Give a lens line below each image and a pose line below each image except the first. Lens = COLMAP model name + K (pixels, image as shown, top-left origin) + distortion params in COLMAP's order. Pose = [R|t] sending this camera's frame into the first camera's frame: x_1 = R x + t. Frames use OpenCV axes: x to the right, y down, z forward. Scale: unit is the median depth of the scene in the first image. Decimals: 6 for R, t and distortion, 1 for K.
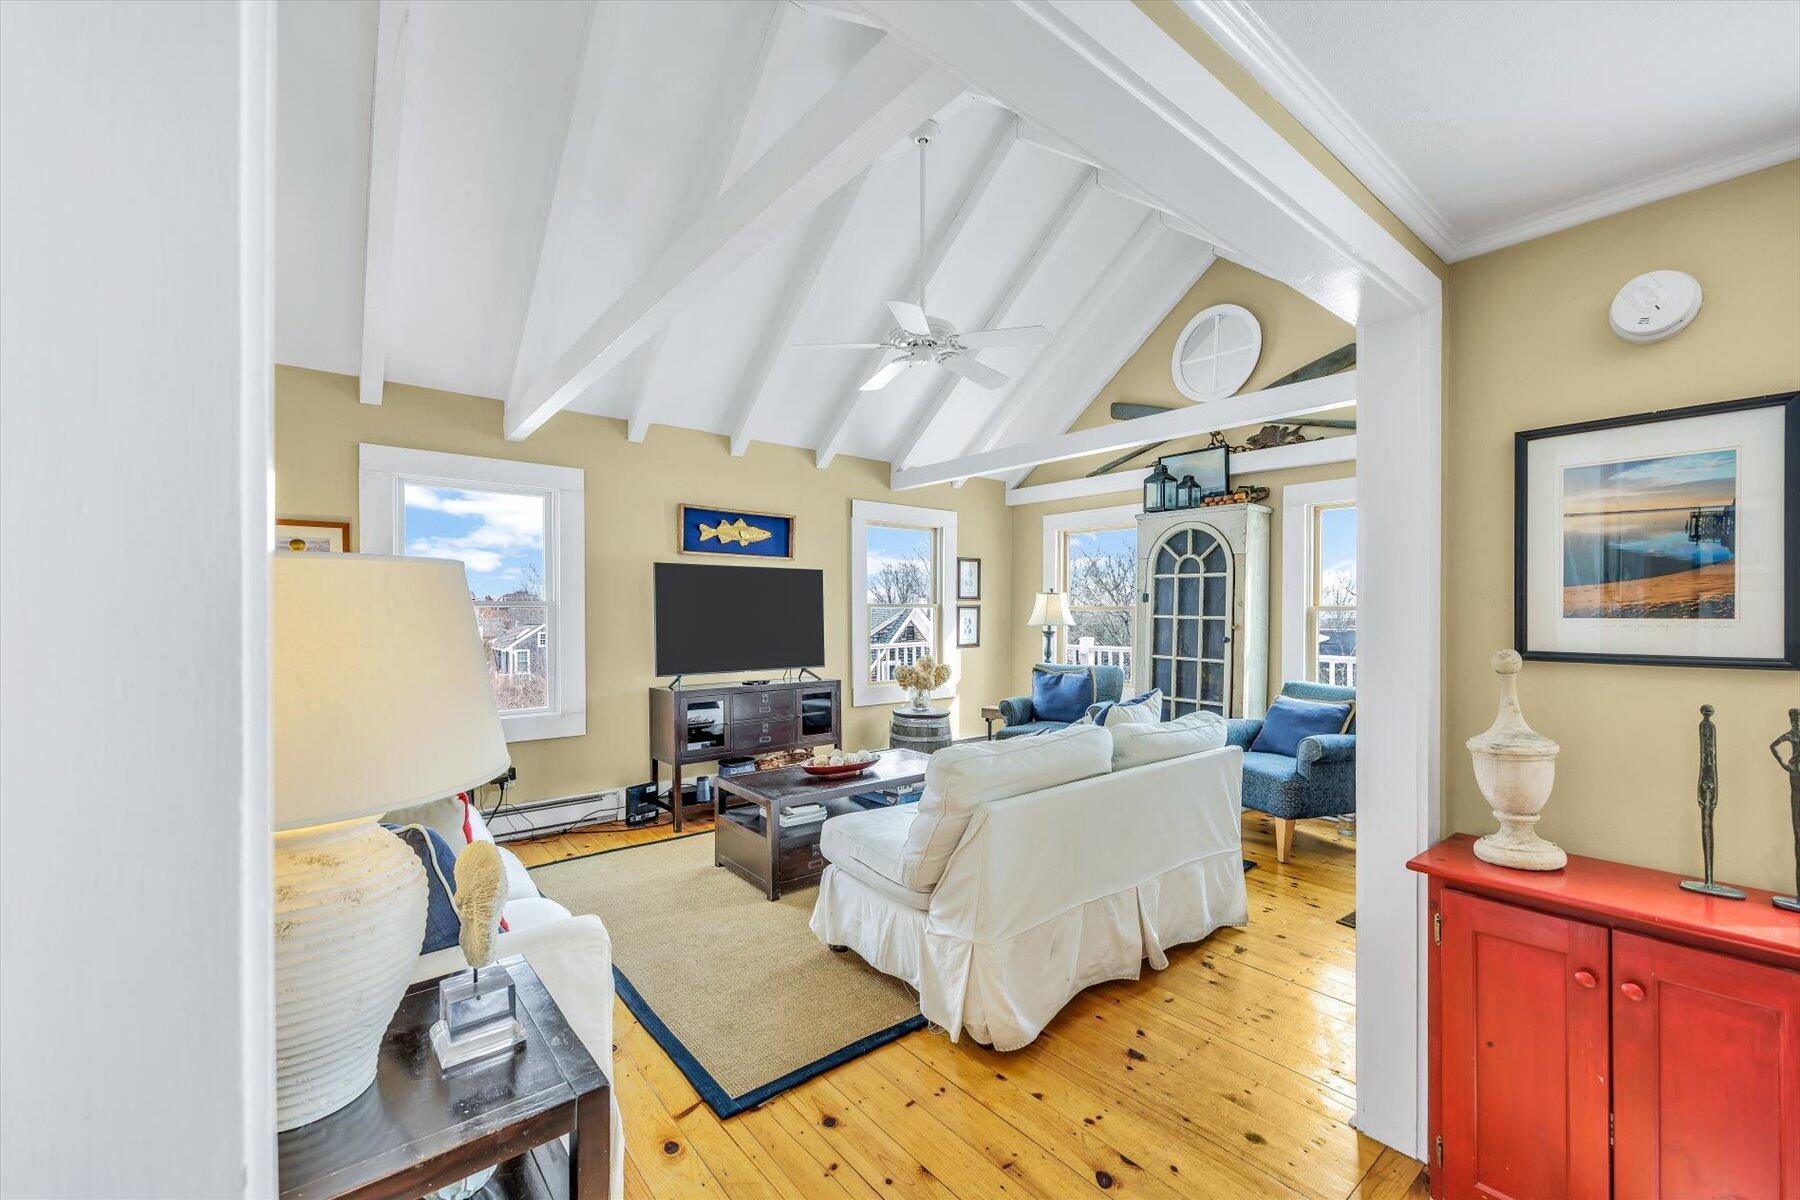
lens RADIAL K [[750.9, 0, 963.6], [0, 750.9, 606.0], [0, 0, 1]] dist [0.000598, 0.000054]
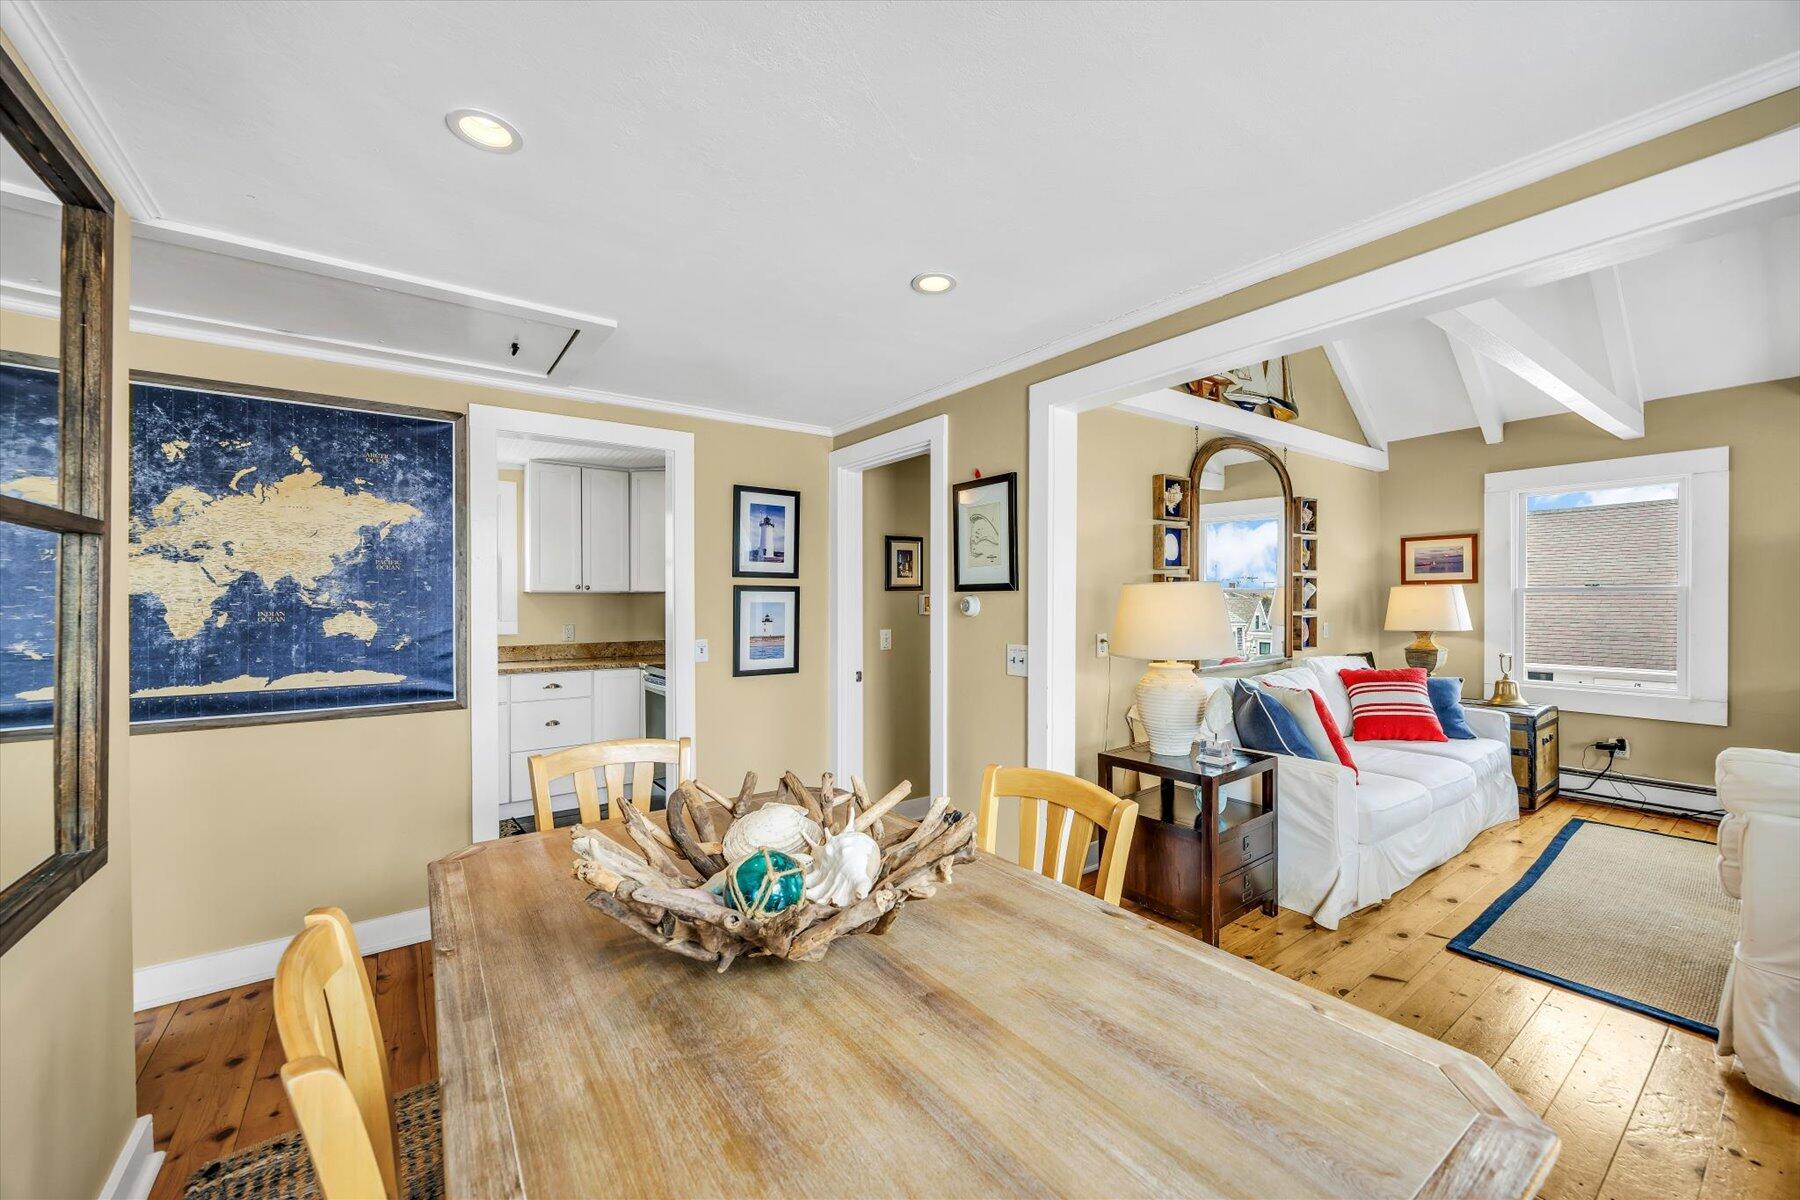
lens RADIAL K [[674.4, 0, 863.8], [0, 674.4, 601.3], [0, 0, 1]] dist [0.000702, 0.000033]
pose [[-0.124881, 0.005862, -0.992154, 0.427528], [0.008310, 0.999954, 0.004862, -0.000215], [0.992137, -0.007638, -0.124924, 0.020640]]
